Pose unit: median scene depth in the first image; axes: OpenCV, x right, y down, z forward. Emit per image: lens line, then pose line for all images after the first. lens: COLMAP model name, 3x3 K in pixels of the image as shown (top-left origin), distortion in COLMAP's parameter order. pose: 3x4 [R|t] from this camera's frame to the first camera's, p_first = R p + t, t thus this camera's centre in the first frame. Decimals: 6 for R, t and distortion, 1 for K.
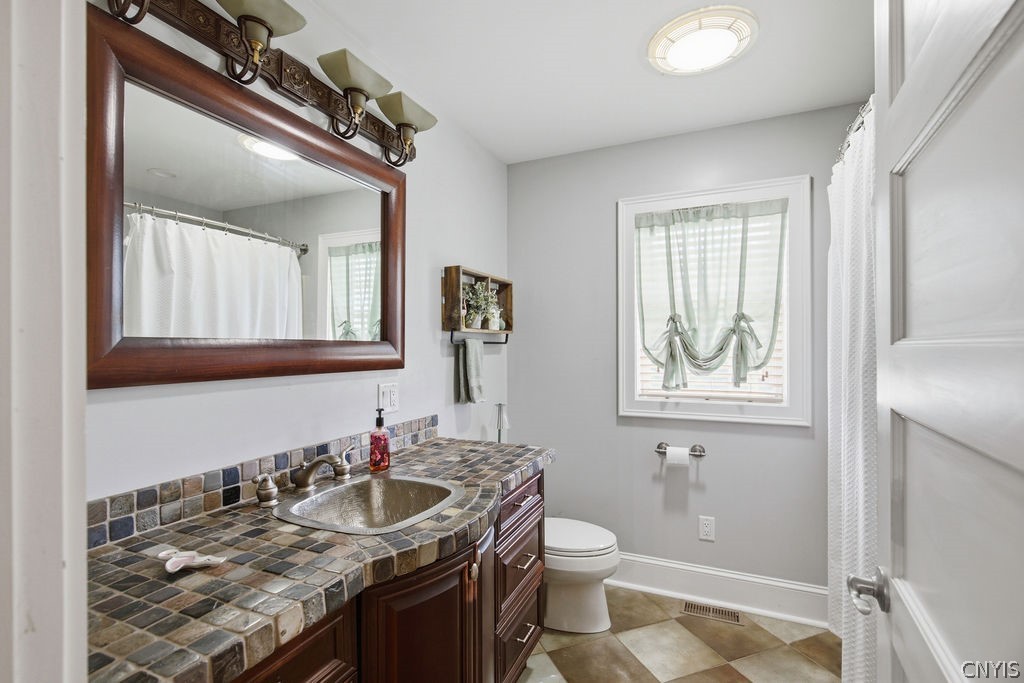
lens RADIAL K [[465.2, 0, 512.0], [0, 465.2, 341.5], [0, 0, 1]] dist [-0.000174, 0.000299]
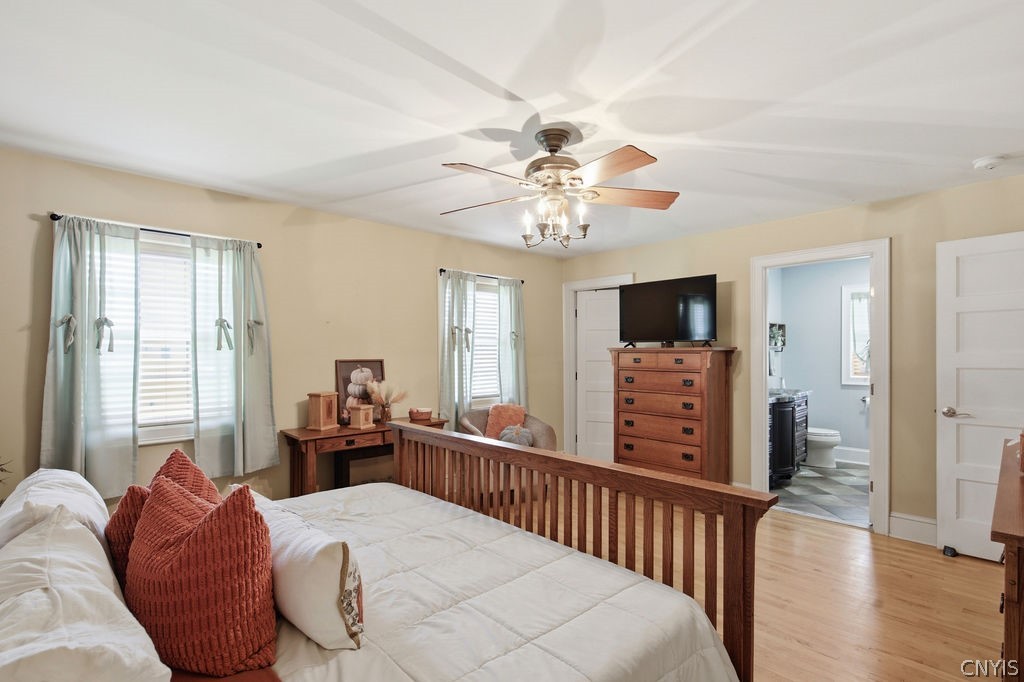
lens RADIAL K [[465.2, 0, 512.0], [0, 465.2, 341.0], [0, 0, 1]] dist [-0.000174, 0.000299]
pose [[0.912585, -0.000399, -0.408887, -0.310328], [-0.001636, 0.999988, -0.004626, -0.038778], [0.408884, 0.004890, 0.912573, -1.734012]]
